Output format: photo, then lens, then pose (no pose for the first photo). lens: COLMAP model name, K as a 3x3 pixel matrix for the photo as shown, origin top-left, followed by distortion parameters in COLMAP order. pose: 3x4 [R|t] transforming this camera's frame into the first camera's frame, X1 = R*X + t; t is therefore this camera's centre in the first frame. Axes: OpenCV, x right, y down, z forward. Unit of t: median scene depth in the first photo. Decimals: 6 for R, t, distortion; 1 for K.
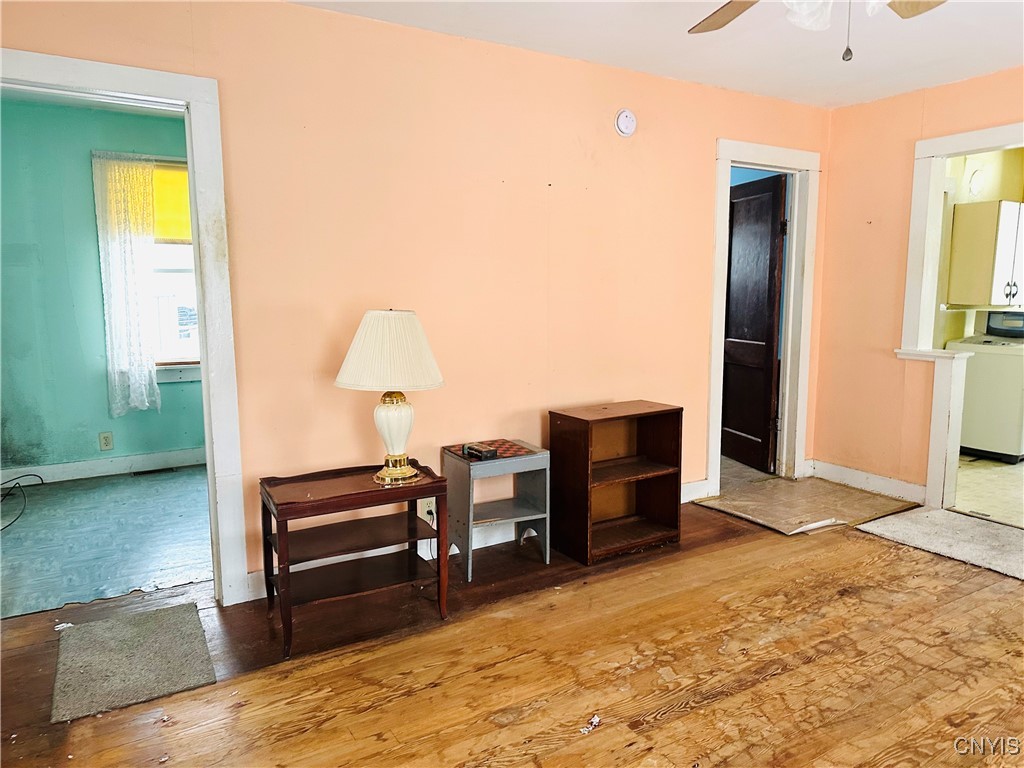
lens RADIAL K [[715.4, 0, 516.2], [0, 715.4, 380.9], [0, 0, 1]] dist [0.061103, -0.070882]
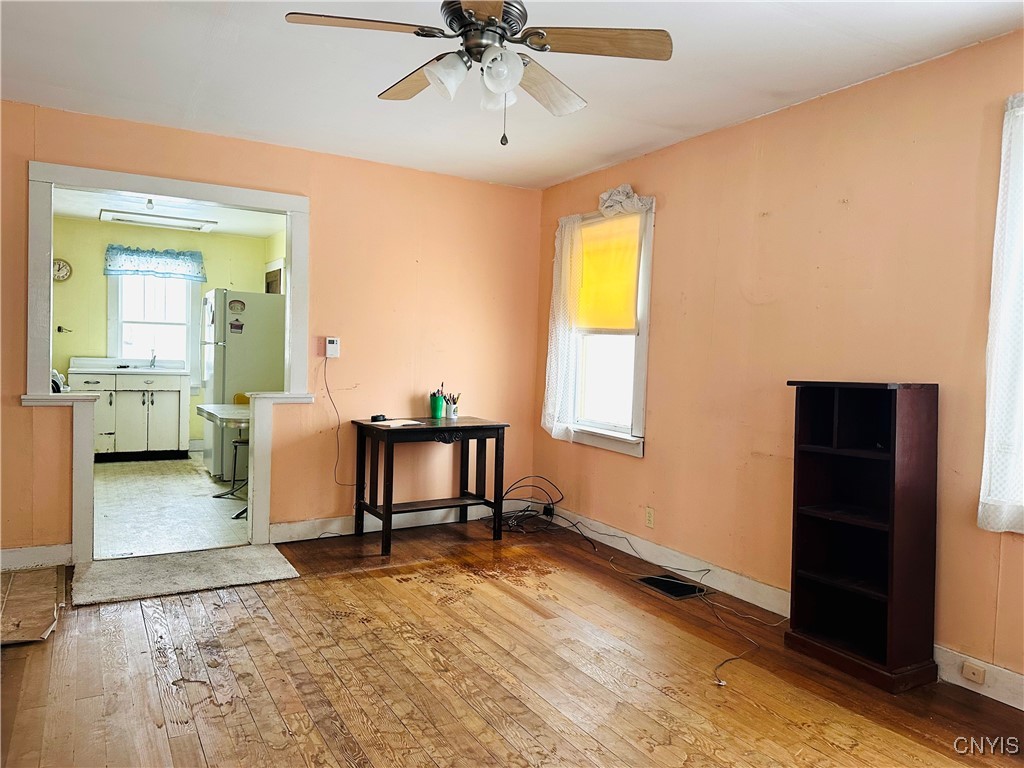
lens RADIAL K [[715.4, 0, 521.3], [0, 715.4, 386.9], [0, 0, 1]] dist [0.061103, -0.070882]
pose [[0.017013, -0.042329, 0.998959, -0.437330], [0.100537, 0.994112, 0.040412, -0.040424], [-0.994788, 0.099745, 0.021168, 0.538950]]
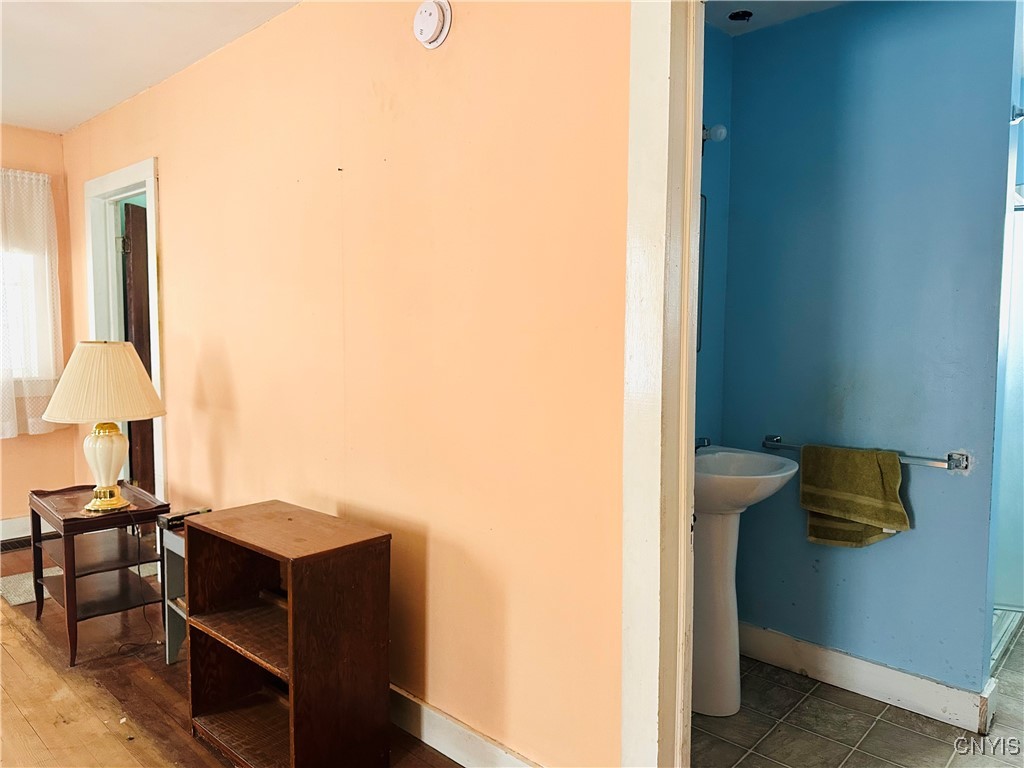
lens RADIAL K [[715.4, 0, 510.4], [0, 715.4, 376.4], [0, 0, 1]] dist [0.061103, -0.070882]
pose [[0.259449, 0.070397, -0.963188, 0.846191], [-0.132144, 0.990547, 0.036802, -0.143917], [0.956674, 0.117731, 0.266299, 1.120666]]
